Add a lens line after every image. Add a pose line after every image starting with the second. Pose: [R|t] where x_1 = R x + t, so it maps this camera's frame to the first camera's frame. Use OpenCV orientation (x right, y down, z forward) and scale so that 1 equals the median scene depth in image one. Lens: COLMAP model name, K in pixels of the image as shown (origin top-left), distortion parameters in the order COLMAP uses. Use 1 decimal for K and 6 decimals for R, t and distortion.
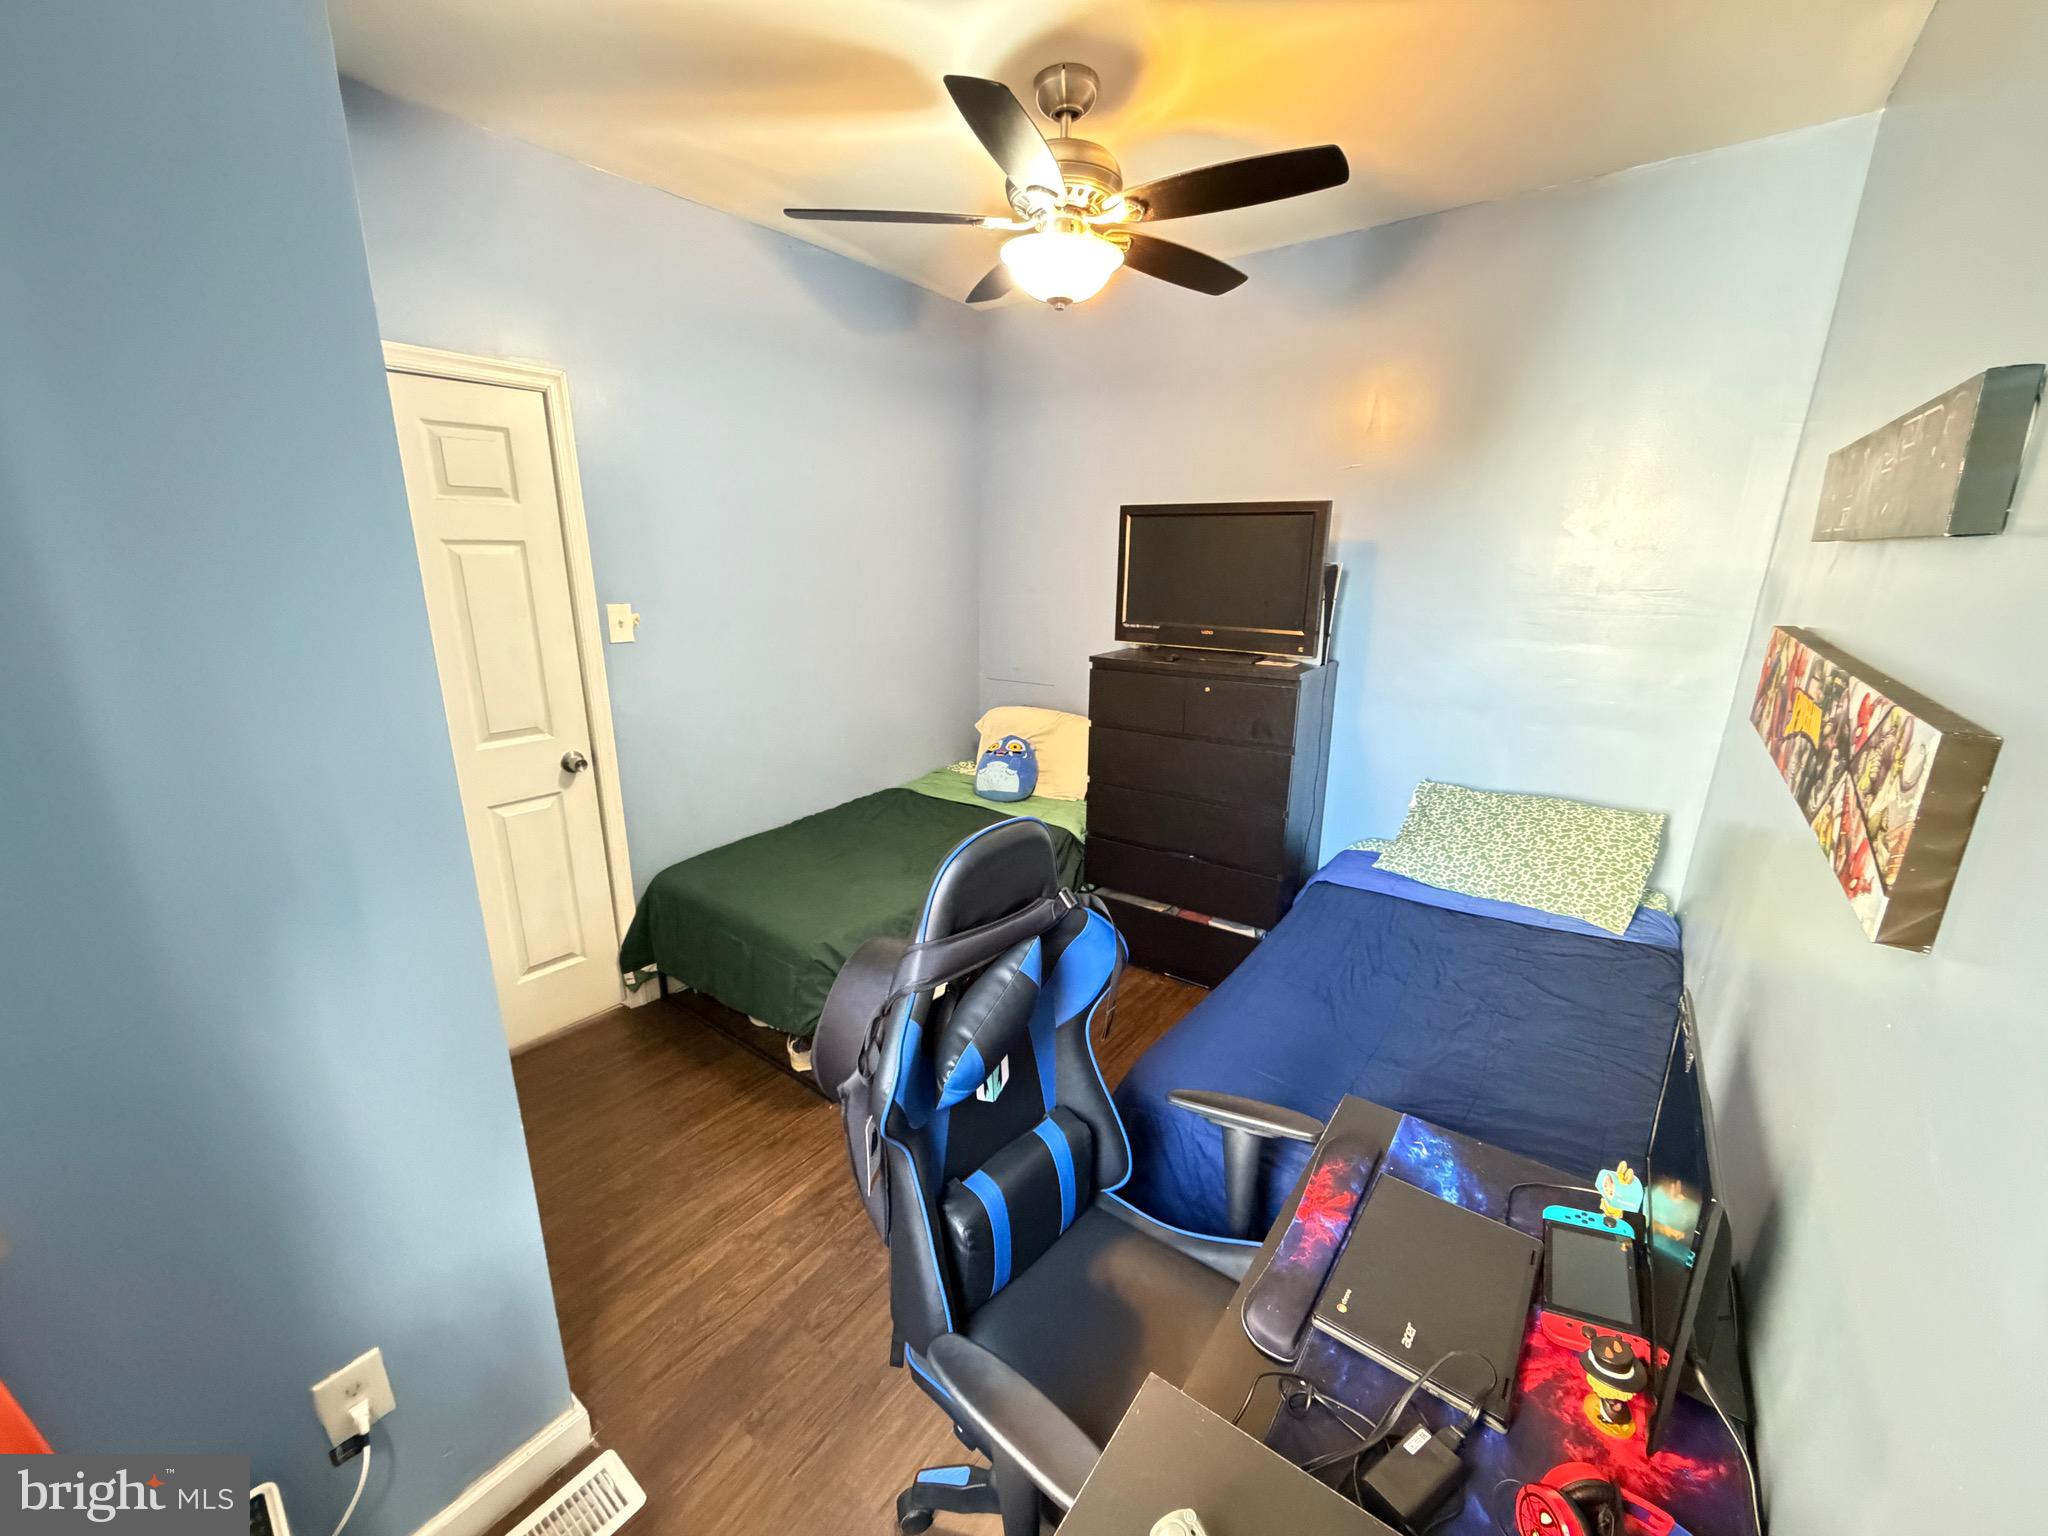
lens RADIAL K [[817.5, 0, 1020.5], [0, 817.5, 779.5], [0, 0, 1]] dist [-0.000513, -0.000104]
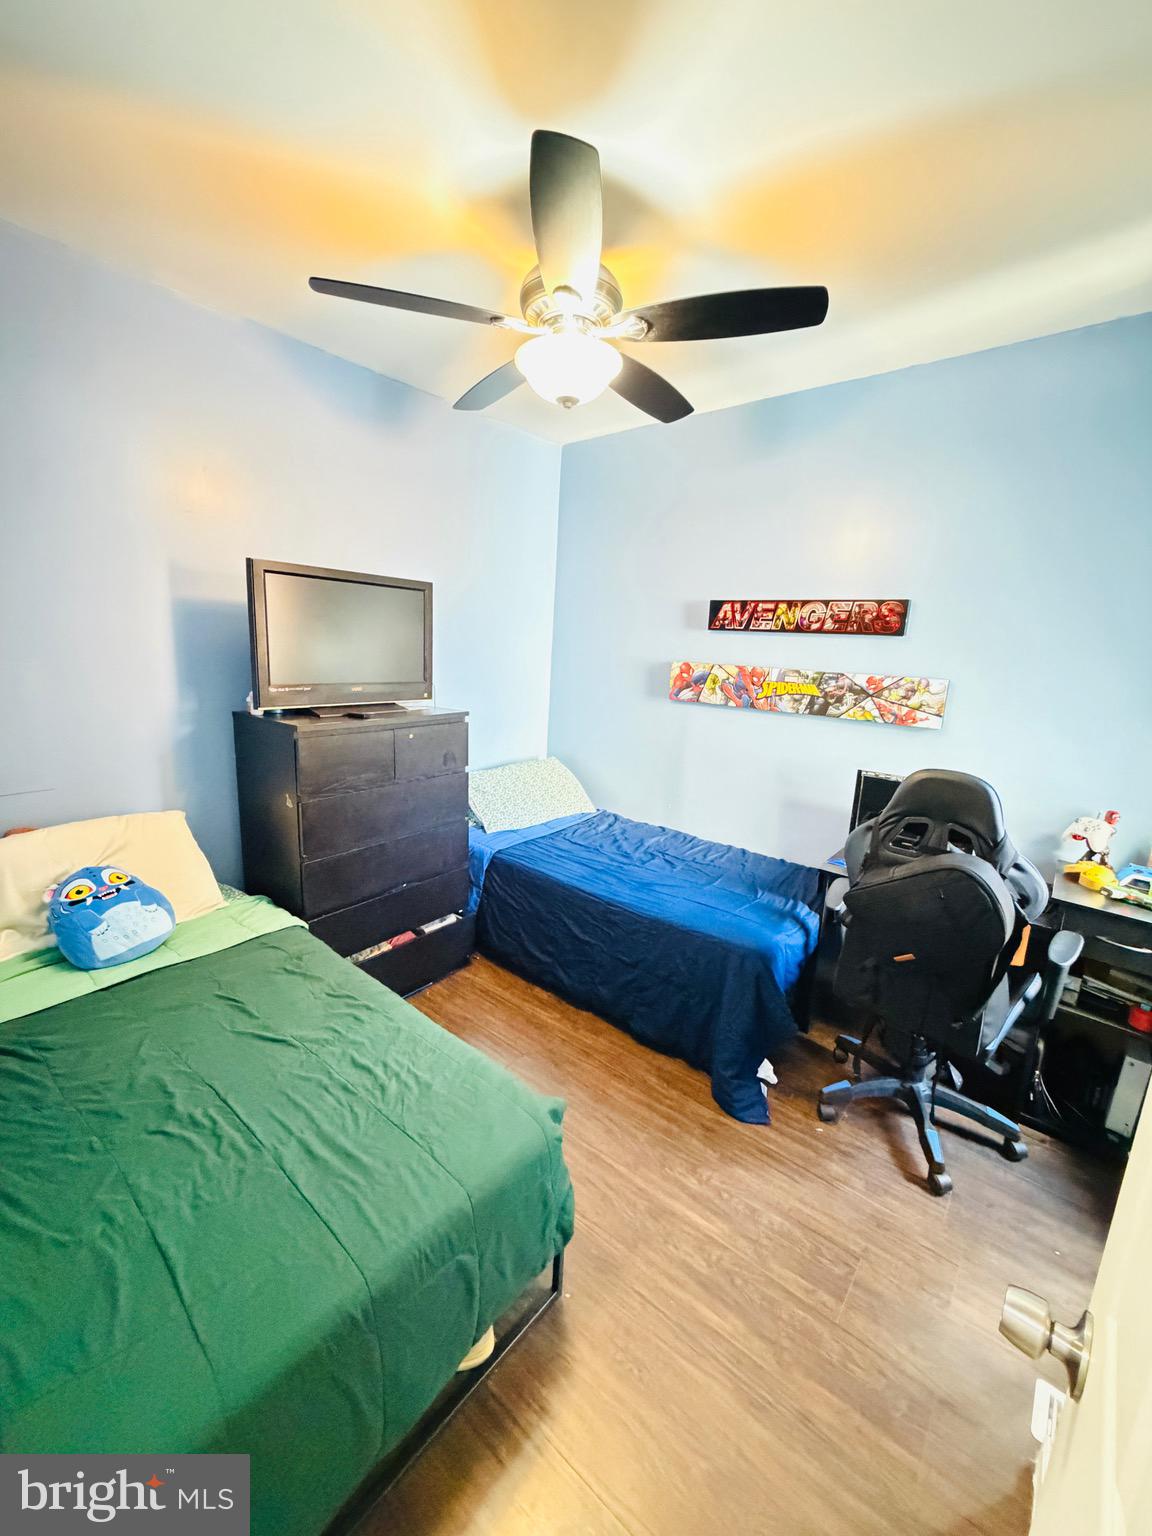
lens RADIAL K [[613.1, 0, 576.0], [0, 613.1, 768.0], [0, 0, 1]] dist [-0.000513, -0.000104]
pose [[0.044421, -0.204177, 0.977926, -0.824577], [0.224166, 0.955967, 0.189410, -0.240036], [-0.973538, 0.210804, 0.088235, 0.953053]]
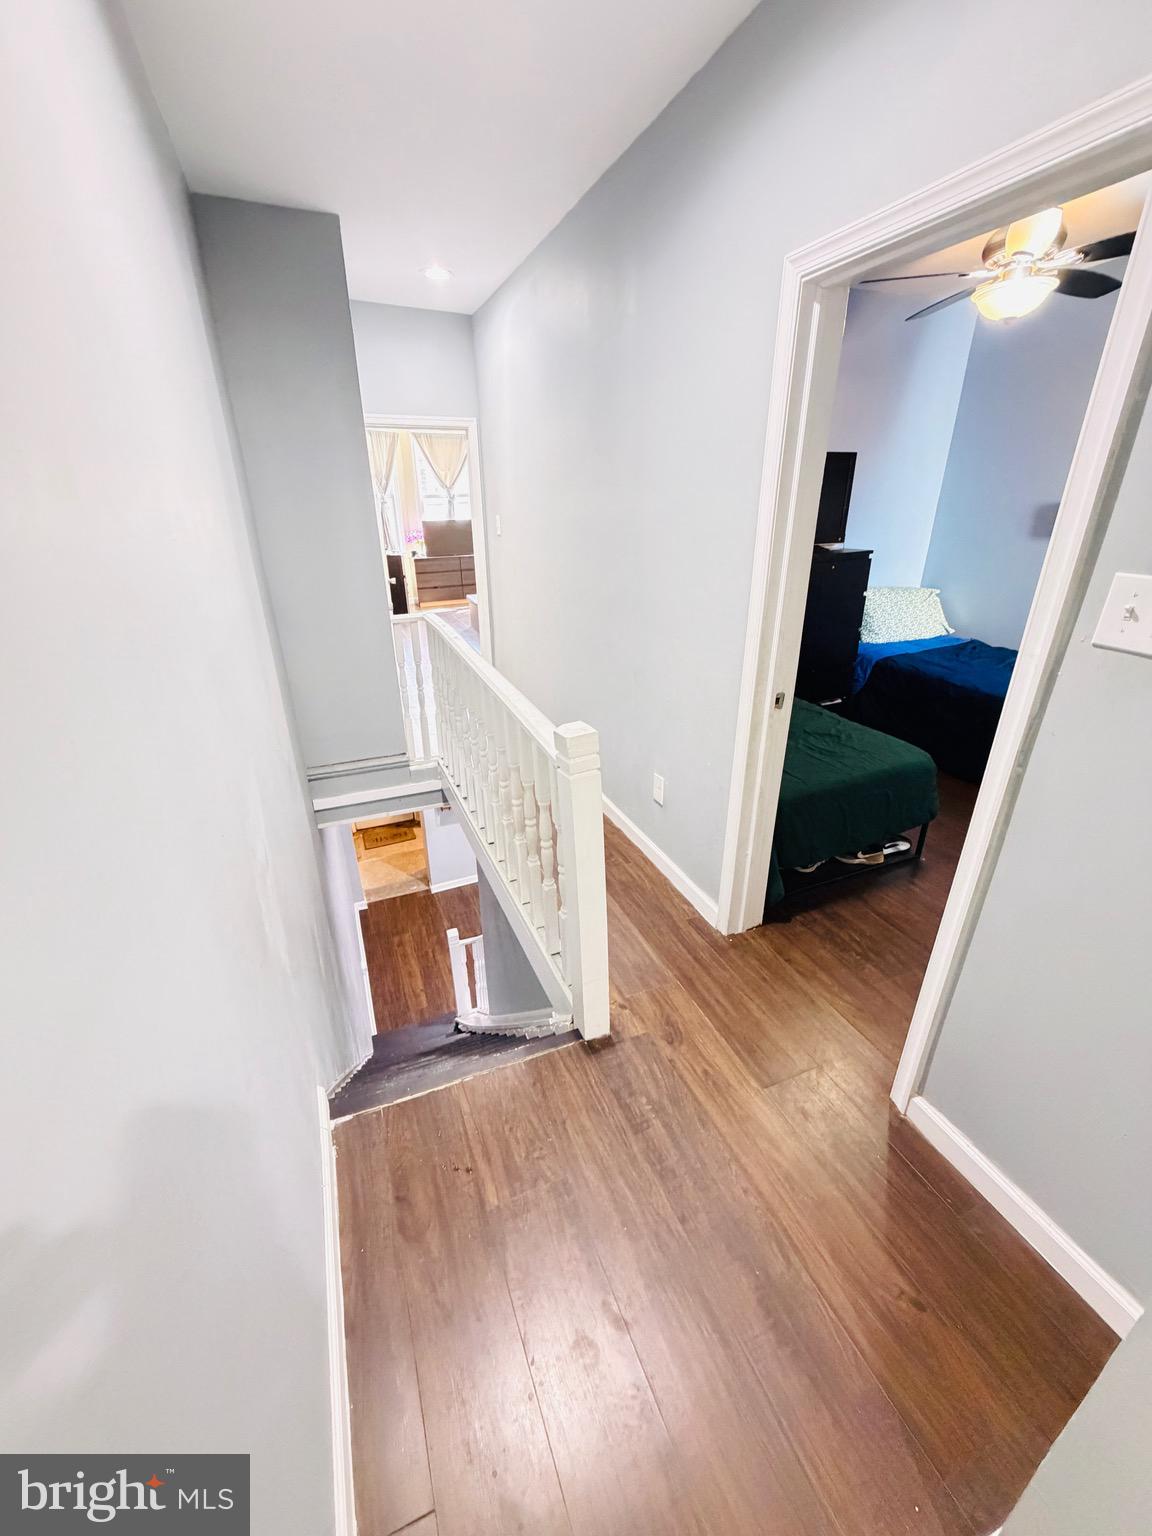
lens RADIAL K [[613.1, 0, 576.0], [0, 613.1, 768.0], [0, 0, 1]] dist [-0.000513, -0.000104]
pose [[0.504849, -0.359640, 0.784720, -1.609361], [0.253160, 0.930787, 0.263713, -0.259362], [-0.825250, 0.065524, 0.560954, 1.015072]]
